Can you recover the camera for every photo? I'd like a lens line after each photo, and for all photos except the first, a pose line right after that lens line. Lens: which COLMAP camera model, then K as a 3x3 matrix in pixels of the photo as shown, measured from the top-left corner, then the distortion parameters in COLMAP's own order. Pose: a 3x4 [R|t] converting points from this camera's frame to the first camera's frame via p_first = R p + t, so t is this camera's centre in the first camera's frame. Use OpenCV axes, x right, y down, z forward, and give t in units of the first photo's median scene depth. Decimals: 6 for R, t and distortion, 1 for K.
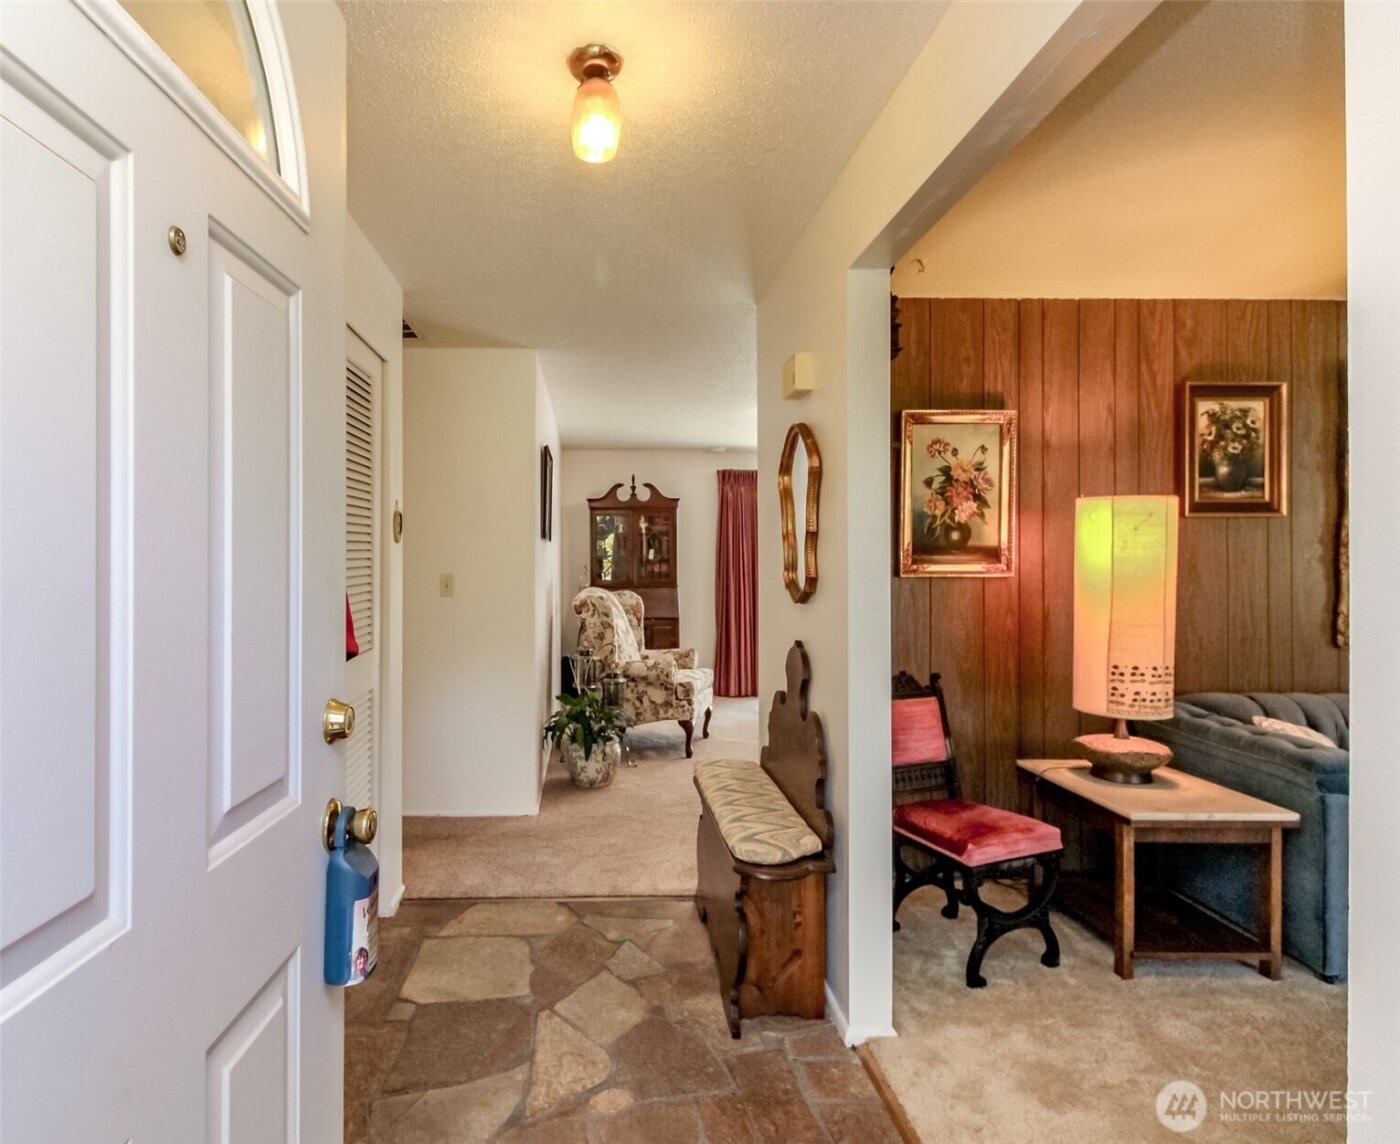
lens RADIAL K [[766.8, 0, 700.0], [0, 766.8, 572.0], [0, 0, 1]] dist [0.000124, 0.000262]
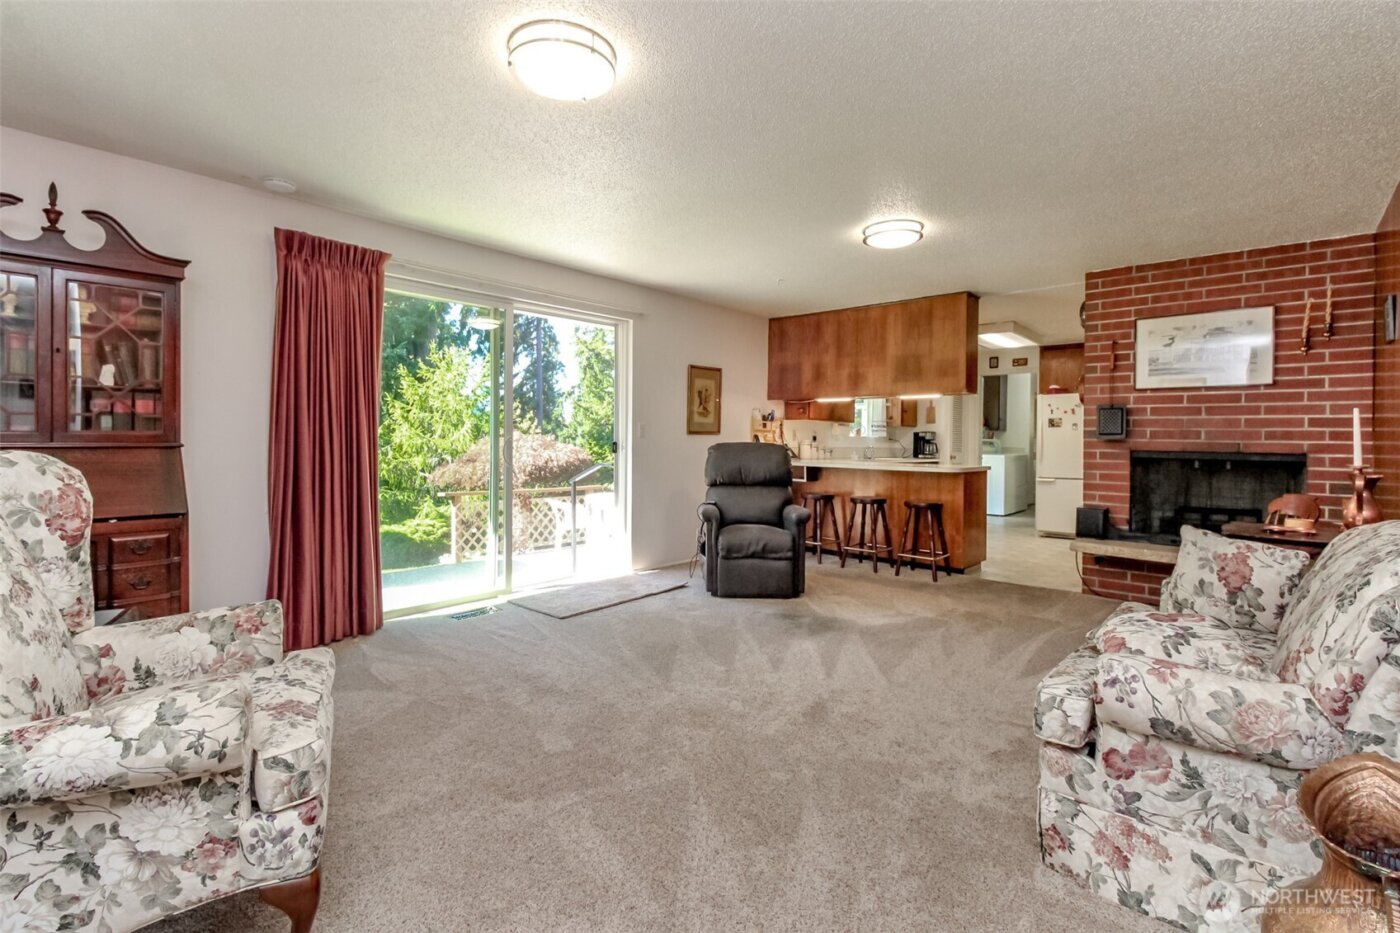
lens RADIAL K [[635.5, 0, 699.5], [0, 635.5, 447.3], [0, 0, 1]] dist [-0.000899, -0.001326]
pose [[0.759996, 0.002939, 0.649921, -0.126431], [-0.006894, 0.999970, 0.003540, 0.049570], [-0.649891, -0.007171, 0.759994, 1.500863]]
